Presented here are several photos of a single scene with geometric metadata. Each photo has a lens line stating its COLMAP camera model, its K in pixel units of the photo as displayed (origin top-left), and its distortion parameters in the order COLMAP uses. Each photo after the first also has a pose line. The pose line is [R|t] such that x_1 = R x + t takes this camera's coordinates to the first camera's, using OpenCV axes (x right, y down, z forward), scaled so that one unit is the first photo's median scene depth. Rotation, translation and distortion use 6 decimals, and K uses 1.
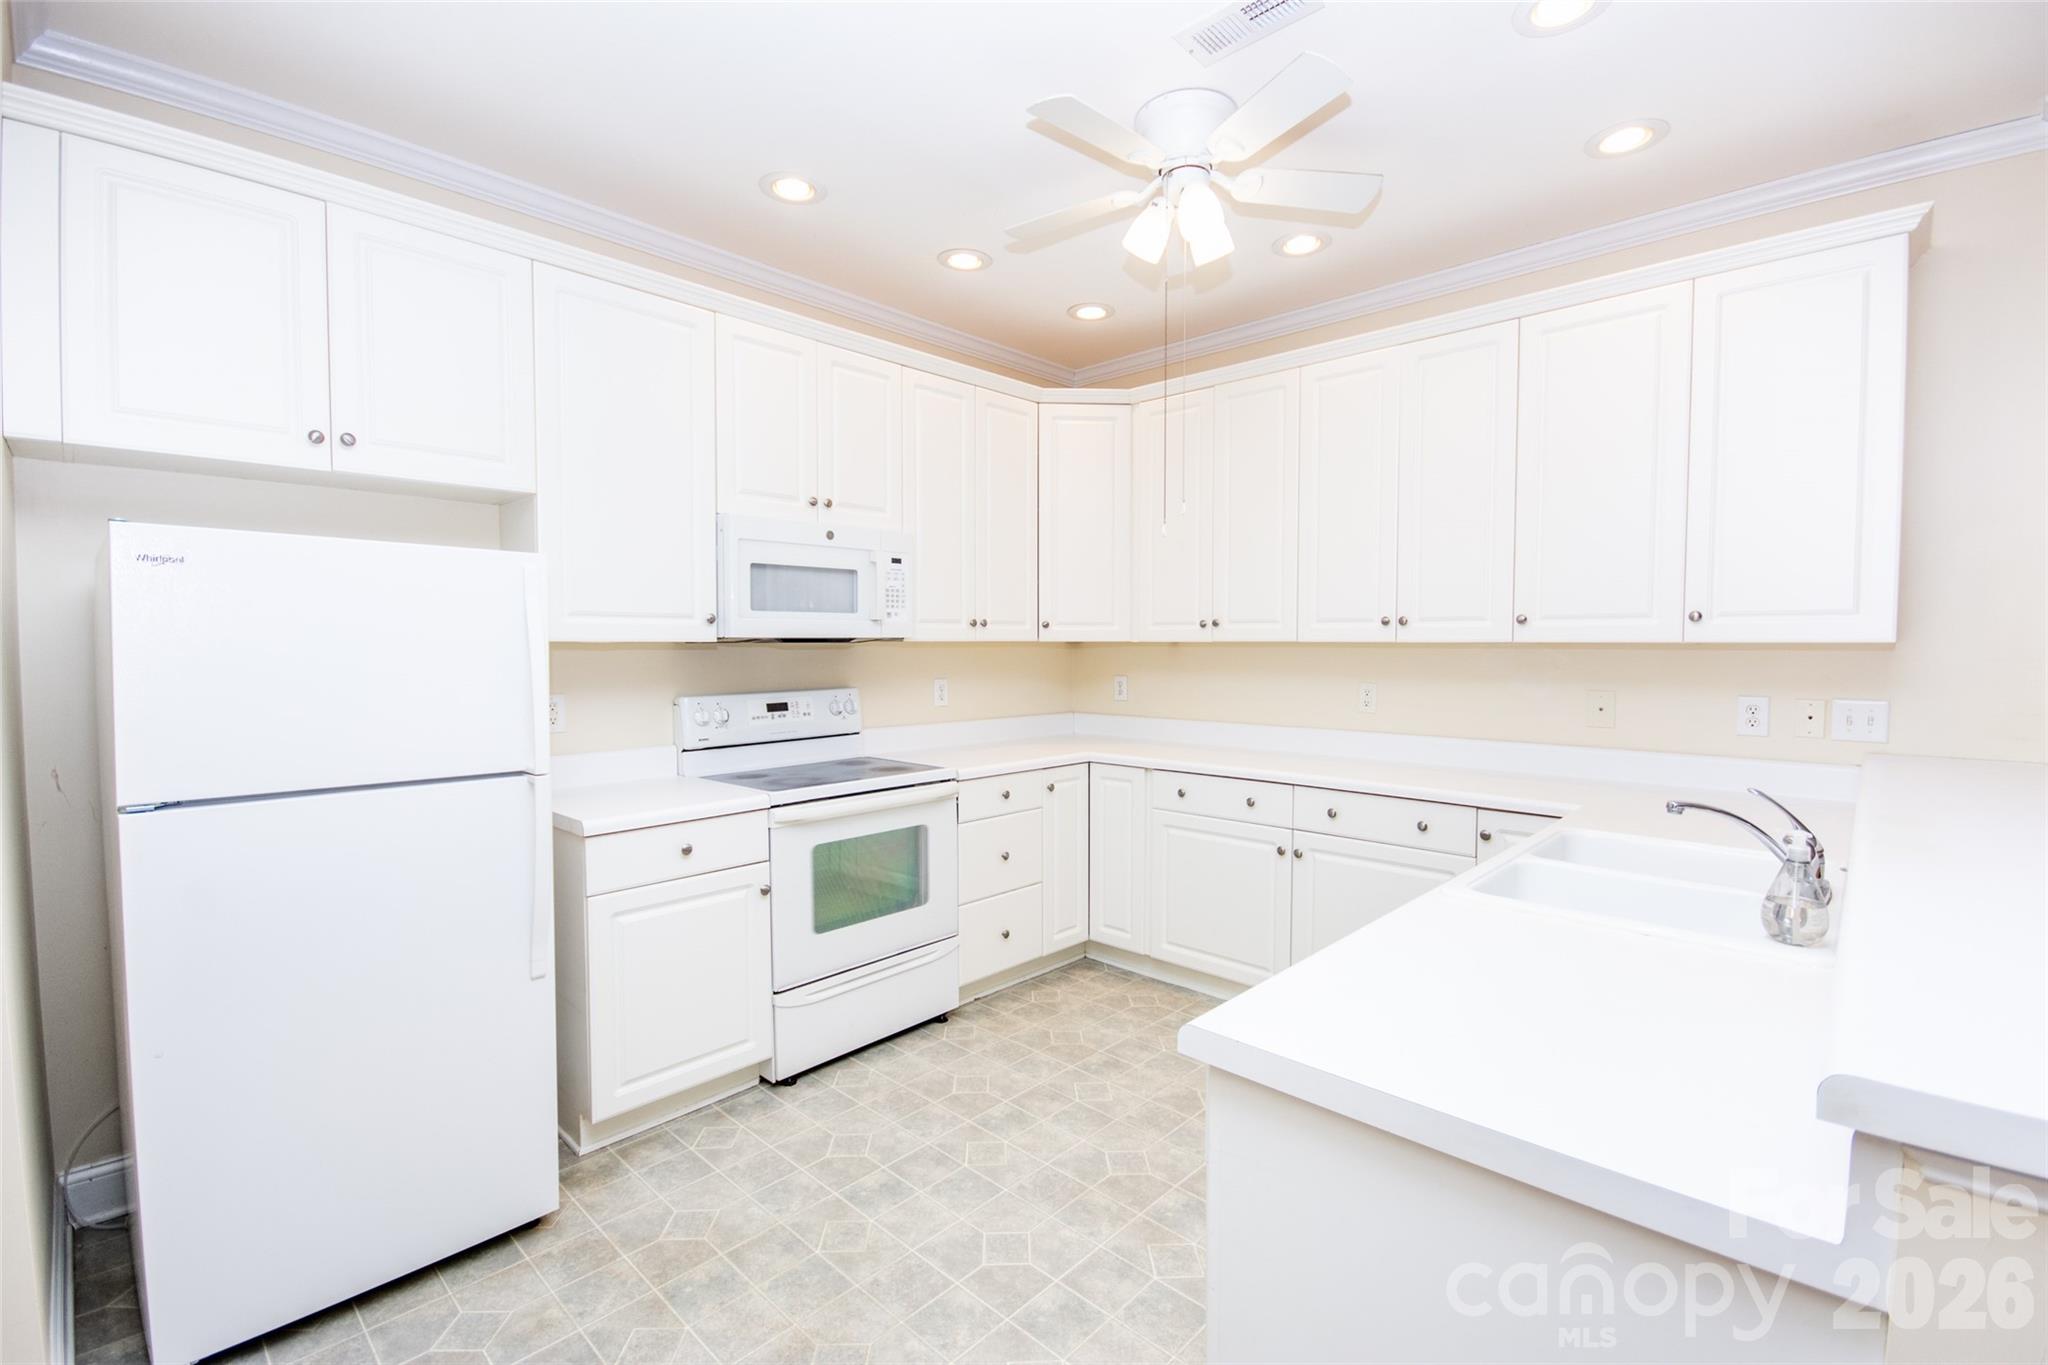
lens RADIAL K [[889.8, 0, 1024.0], [0, 889.8, 682.5], [0, 0, 1]] dist [0.022326, -0.019566]
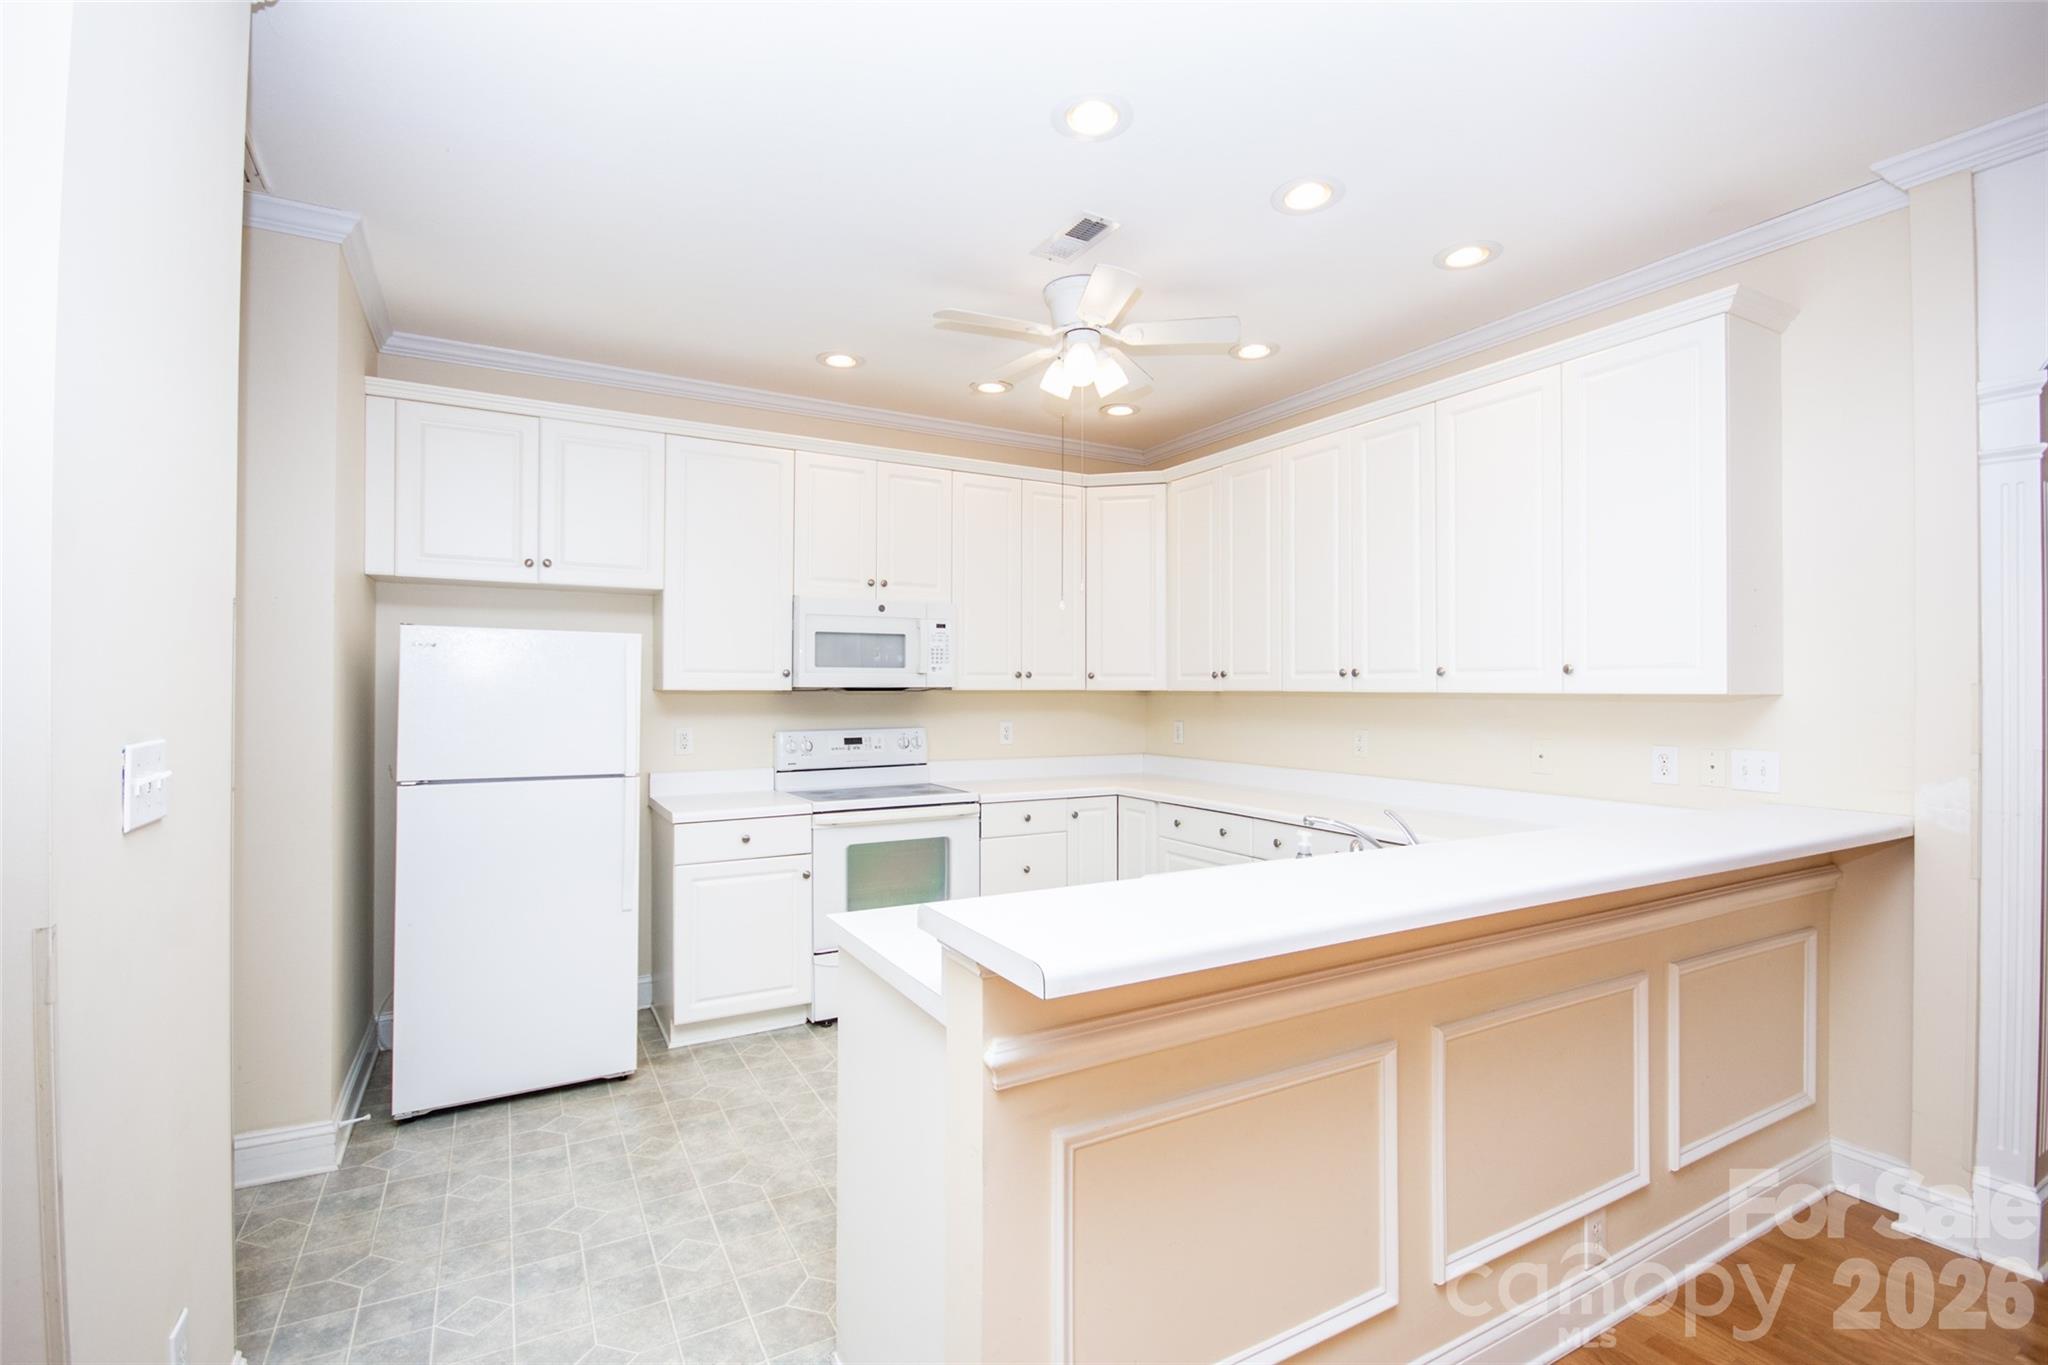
lens RADIAL K [[924.4, 0, 1030.9], [0, 924.4, 684.5], [0, 0, 1]] dist [0.011481, -0.014424]
pose [[0.955864, 0.000826, -0.293808, 0.395480], [-0.015676, 0.998715, -0.048193, 0.007220], [0.293390, 0.050671, 0.954649, -0.221430]]
